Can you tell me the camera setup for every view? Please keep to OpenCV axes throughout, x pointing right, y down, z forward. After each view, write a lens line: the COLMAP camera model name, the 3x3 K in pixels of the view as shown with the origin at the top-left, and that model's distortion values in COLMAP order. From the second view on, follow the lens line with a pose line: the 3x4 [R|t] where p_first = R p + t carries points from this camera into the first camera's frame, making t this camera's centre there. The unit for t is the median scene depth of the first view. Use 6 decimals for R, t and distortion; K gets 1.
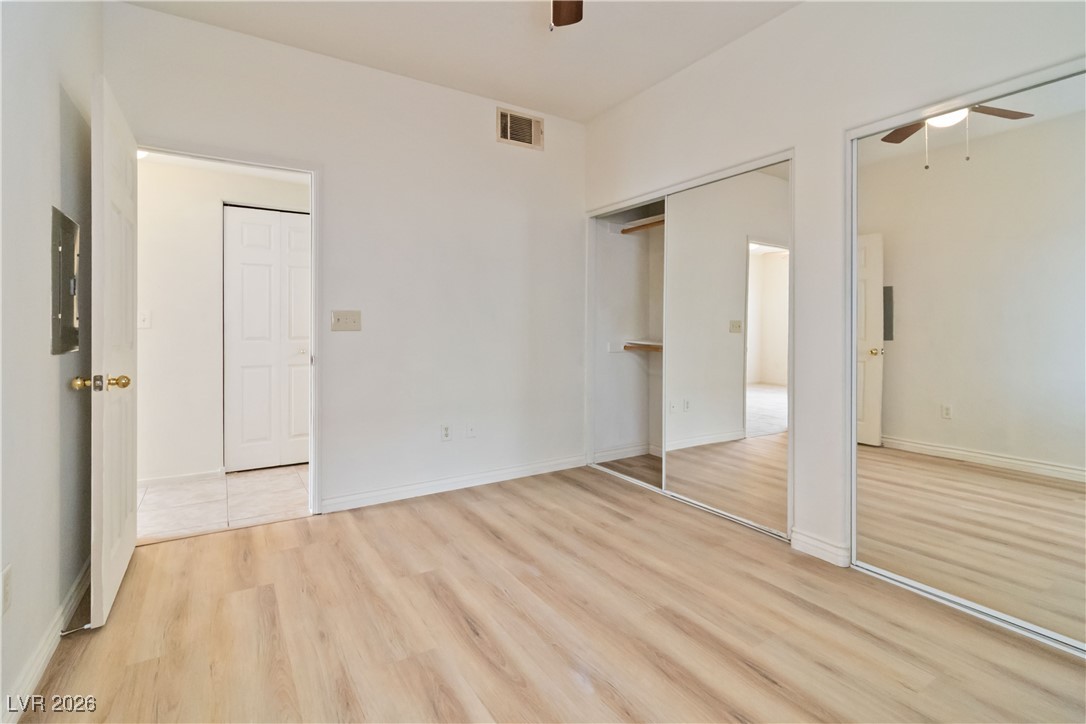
lens RADIAL K [[506.5, 0, 547.1], [0, 506.5, 341.1], [0, 0, 1]] dist [0.000228, 0.000288]
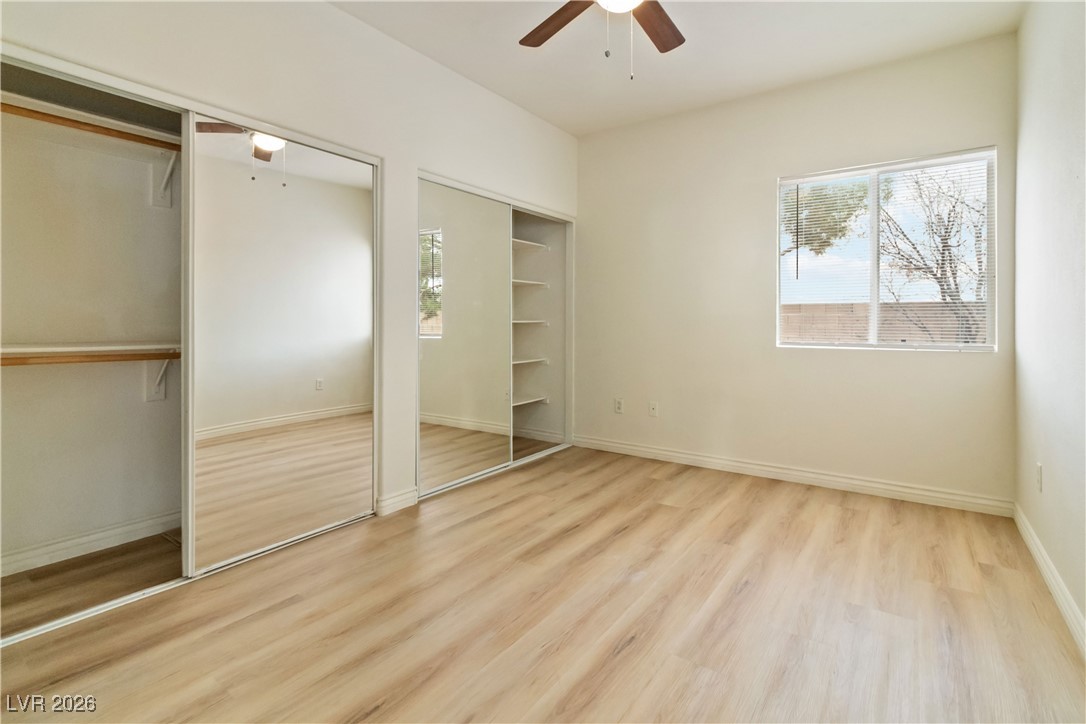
lens RADIAL K [[513.9, 0, 549.5], [0, 513.9, 334.5], [0, 0, 1]] dist [0.002184, 0.000054]
pose [[-0.375447, -0.025742, 0.926486, -0.667931], [0.021449, 0.999105, 0.036452, -0.025322], [-0.926596, 0.033558, -0.374559, 1.028892]]
